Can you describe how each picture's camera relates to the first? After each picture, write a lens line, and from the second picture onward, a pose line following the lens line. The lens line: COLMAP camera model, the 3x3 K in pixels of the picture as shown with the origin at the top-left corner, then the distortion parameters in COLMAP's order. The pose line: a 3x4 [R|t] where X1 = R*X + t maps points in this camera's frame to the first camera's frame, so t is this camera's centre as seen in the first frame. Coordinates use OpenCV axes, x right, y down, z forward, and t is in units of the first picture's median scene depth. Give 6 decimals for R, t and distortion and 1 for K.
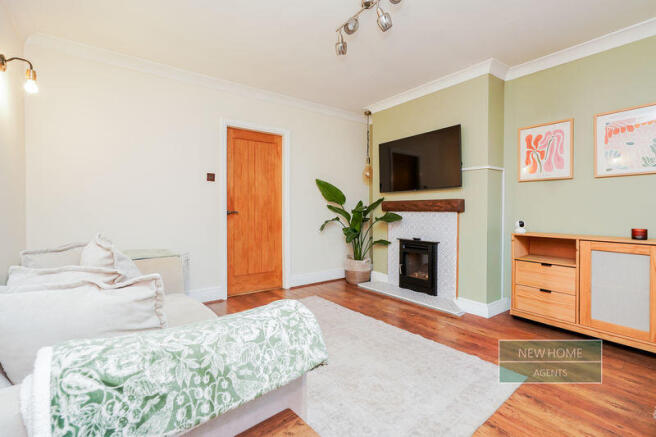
lens RADIAL K [[296.2, 0, 328.4], [0, 296.2, 213.7], [0, 0, 1]] dist [-0.000128, -0.000046]
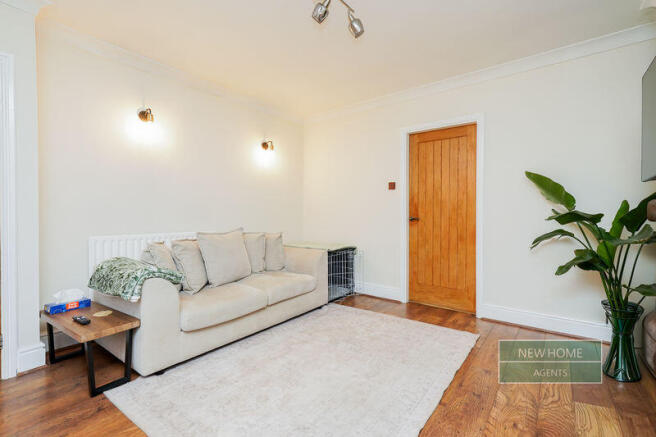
lens RADIAL K [[301.4, 0, 331.9], [0, 301.4, 217.6], [0, 0, 1]] dist [0.001126, 0.000153]
pose [[0.274932, 0.010927, -0.961402, 0.563409], [-0.017563, 0.999826, 0.006341, -0.008951], [0.961303, 0.015142, 0.275076, 0.447111]]
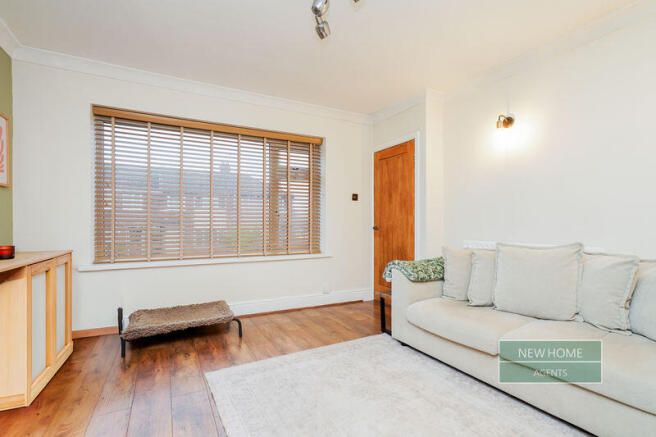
lens RADIAL K [[308.0, 0, 313.2], [0, 308.0, 223.3], [0, 0, 1]] dist [0.000601, 0.000028]
pose [[-0.980811, 0.001832, 0.194951, 0.021603], [0.004284, 0.999917, 0.012155, -0.012673], [-0.194913, 0.012757, -0.980738, 1.049502]]
